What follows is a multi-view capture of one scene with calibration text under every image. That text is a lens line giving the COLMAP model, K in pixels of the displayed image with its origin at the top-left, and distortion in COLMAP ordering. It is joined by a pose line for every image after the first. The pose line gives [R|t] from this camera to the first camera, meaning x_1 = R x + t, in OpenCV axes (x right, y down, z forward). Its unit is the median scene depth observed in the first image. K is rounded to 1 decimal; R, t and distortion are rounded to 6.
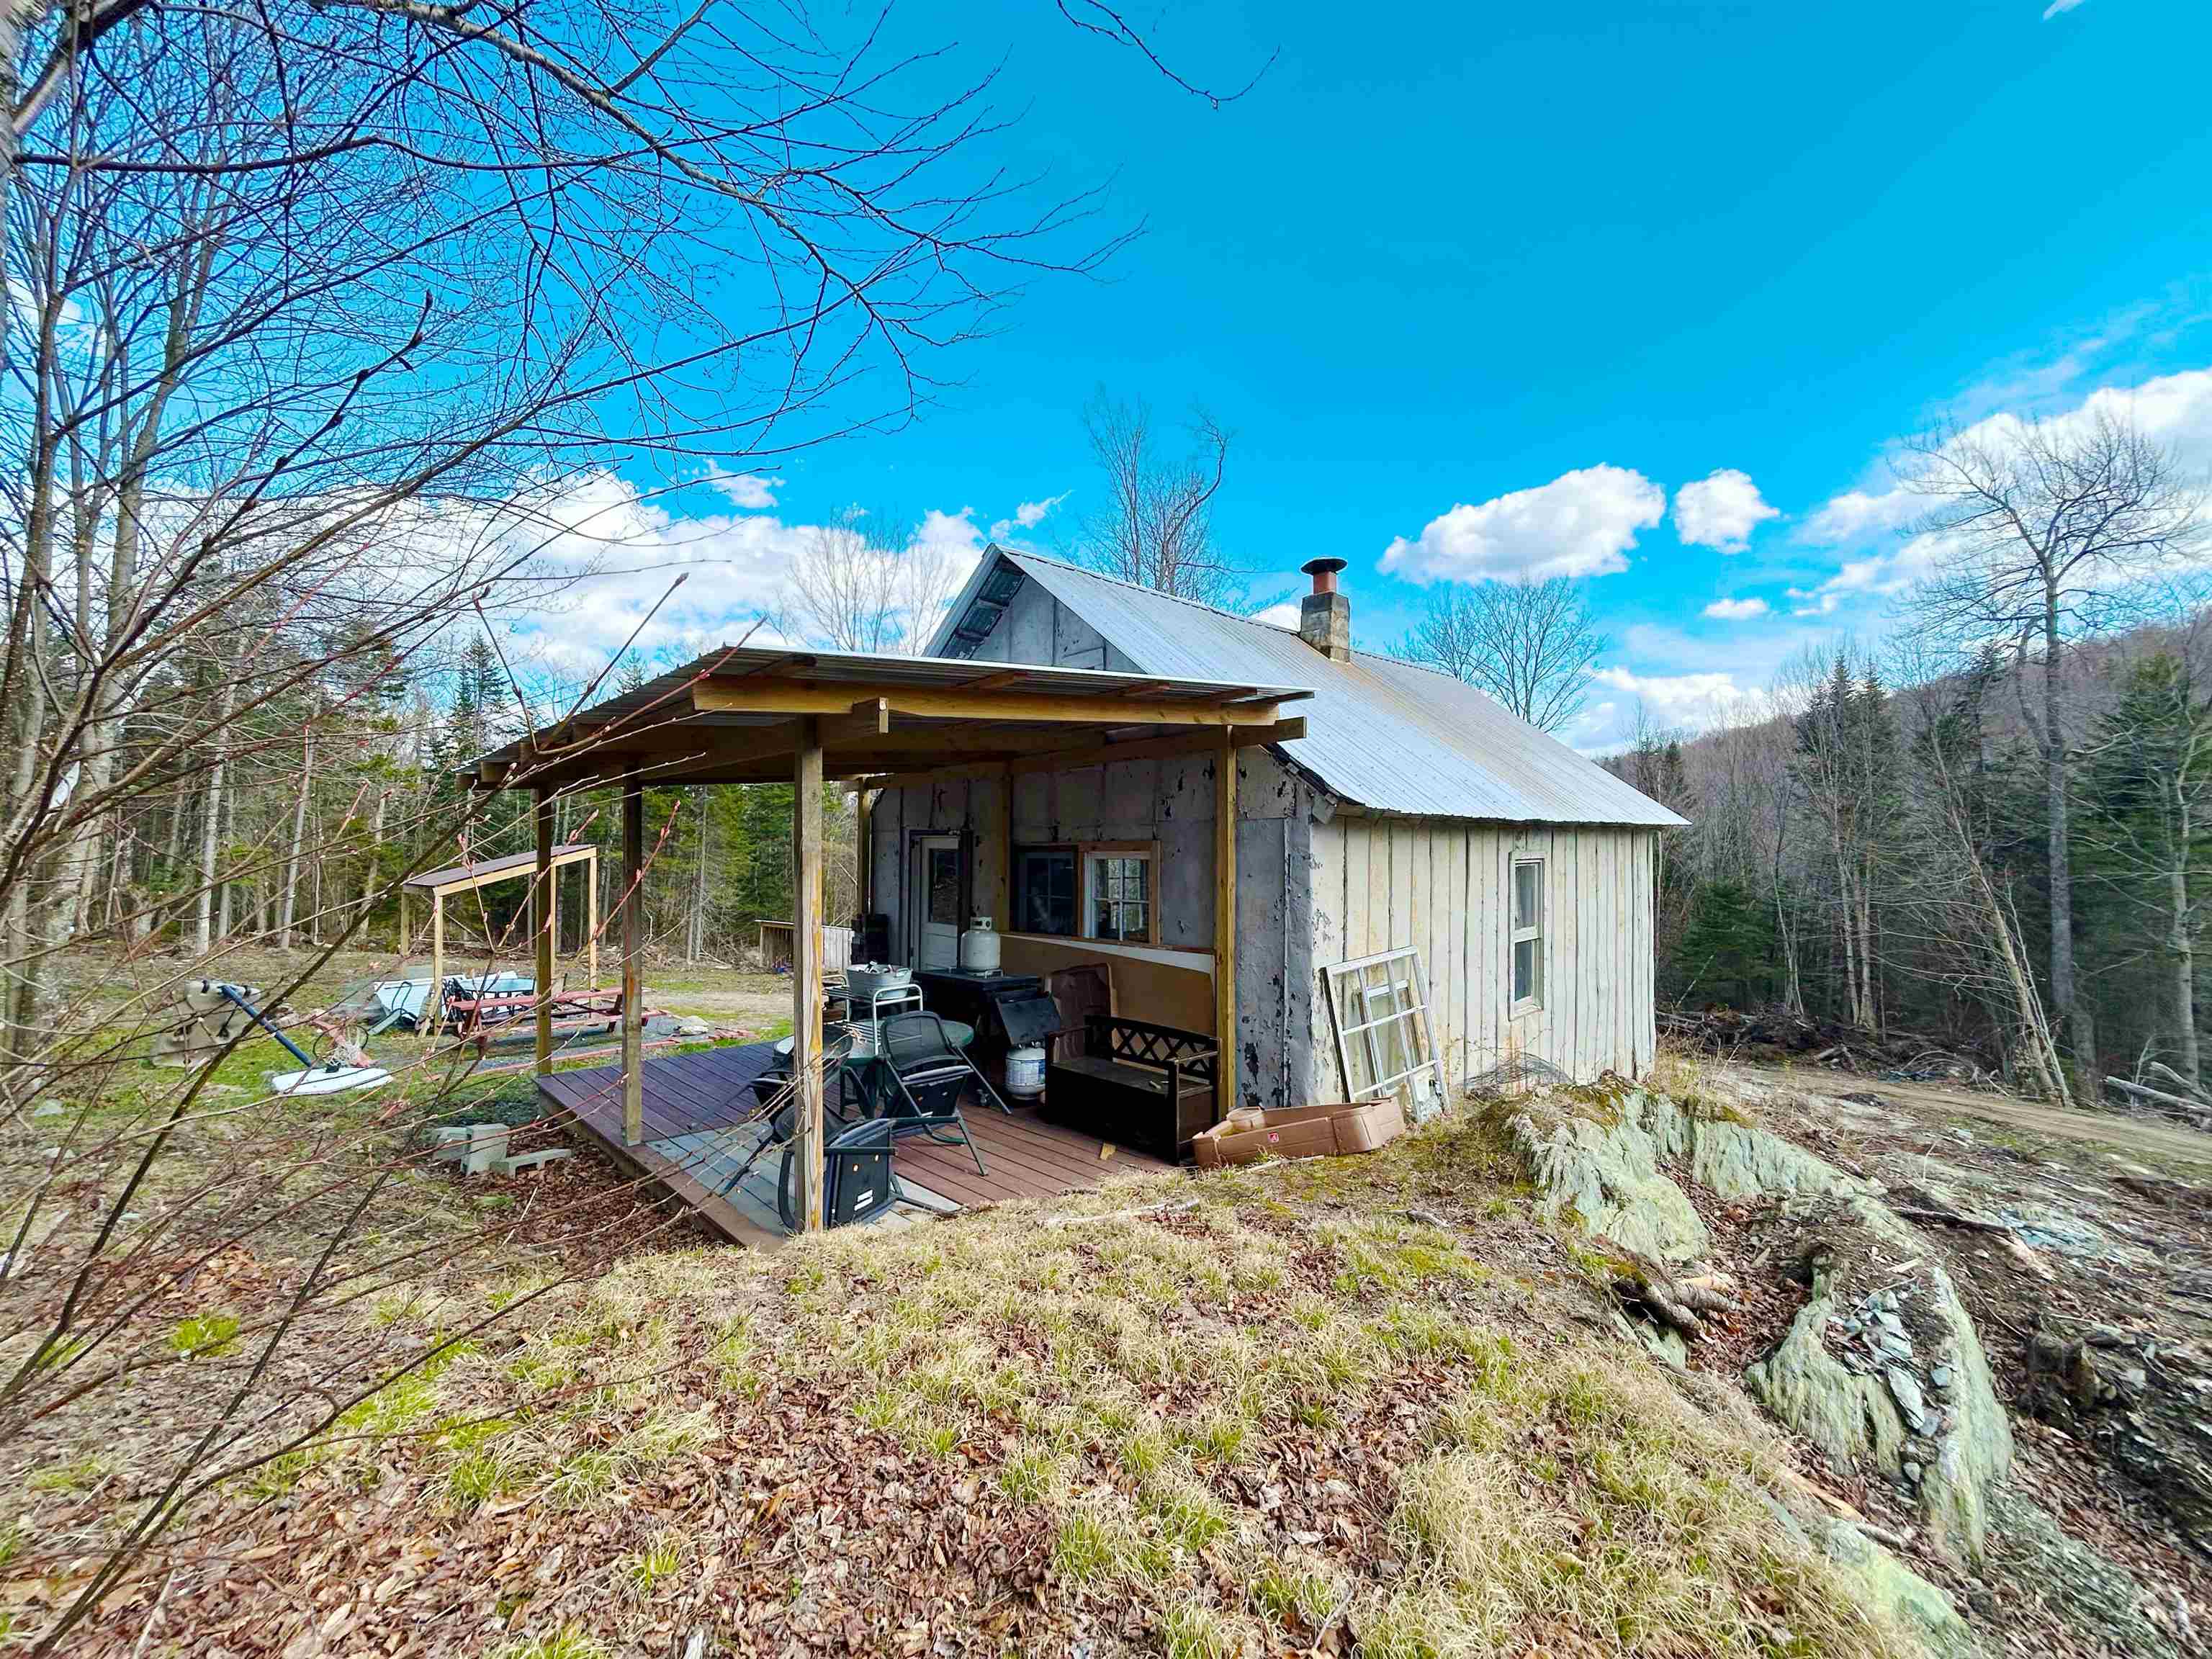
lens RADIAL K [[890.9, 0, 1098.7], [0, 890.9, 828.9], [0, 0, 1]] dist [0.001125, -0.000148]
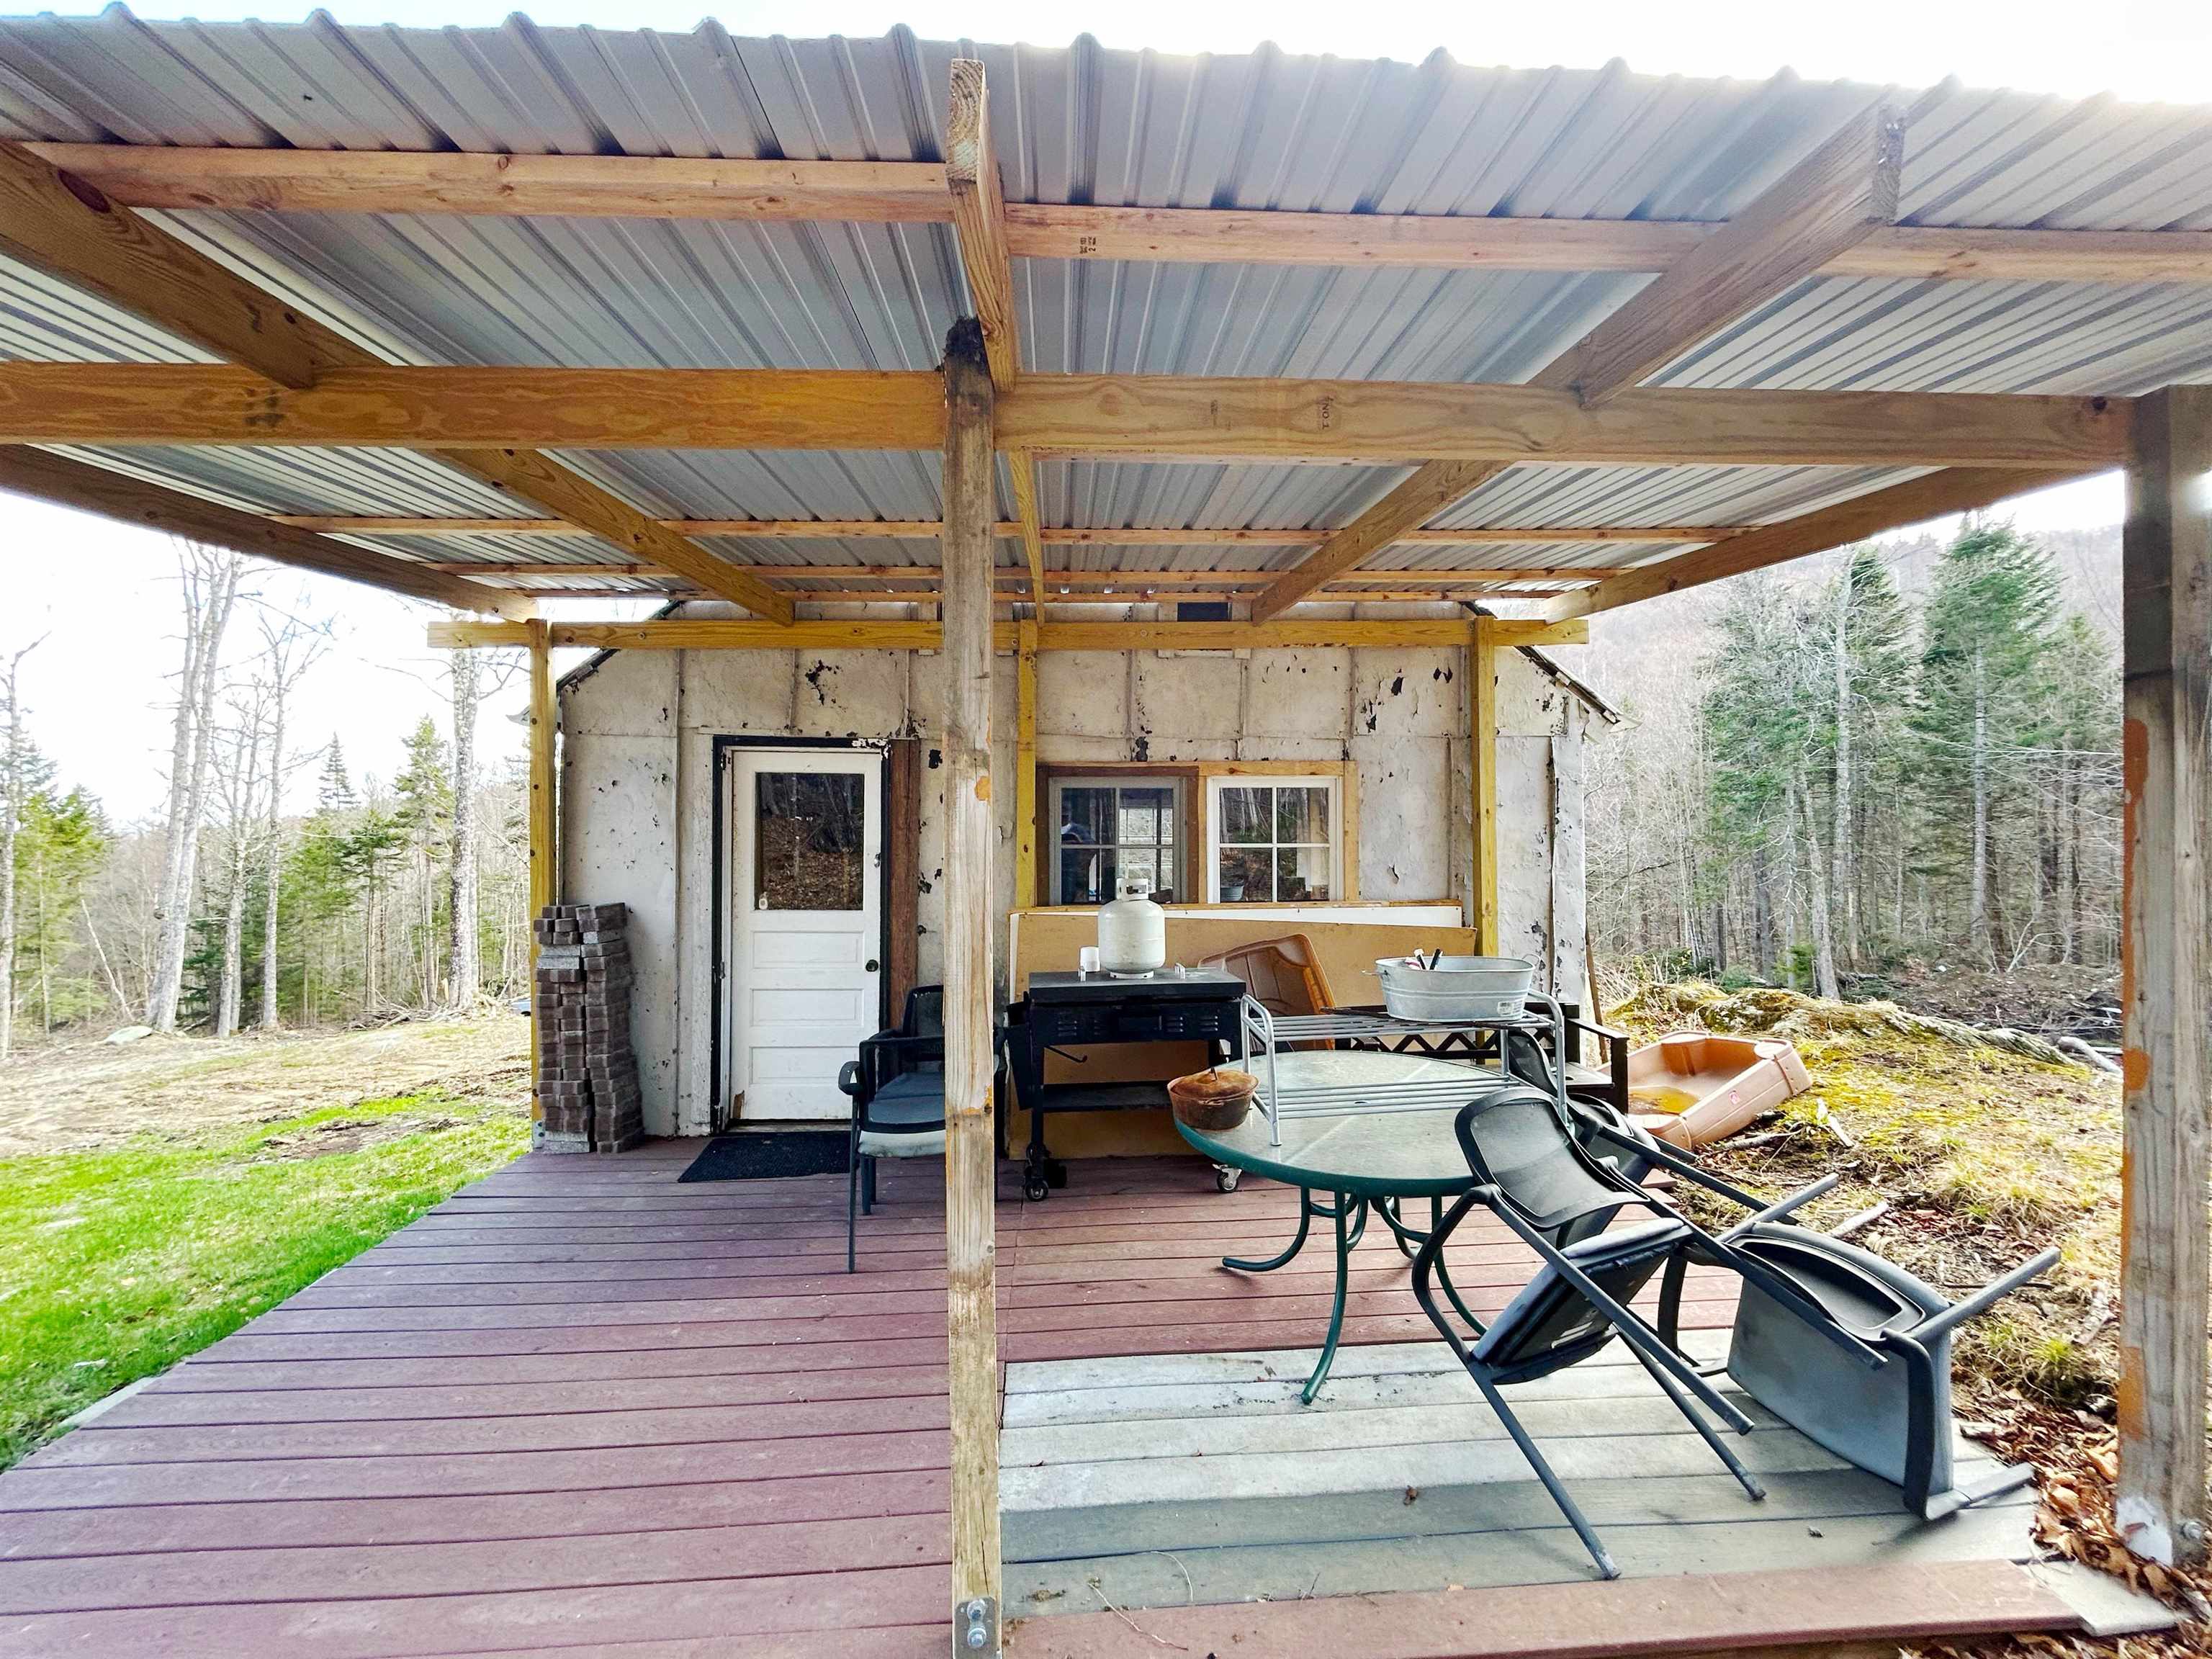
lens RADIAL K [[890.9, 0, 1101.4], [0, 890.9, 837.1], [0, 0, 1]] dist [0.001125, -0.000148]
pose [[0.640380, -0.011250, 0.767976, -0.645875], [-0.011996, 0.999624, 0.024646, 0.061400], [-0.767965, -0.024995, 0.640004, 0.703929]]
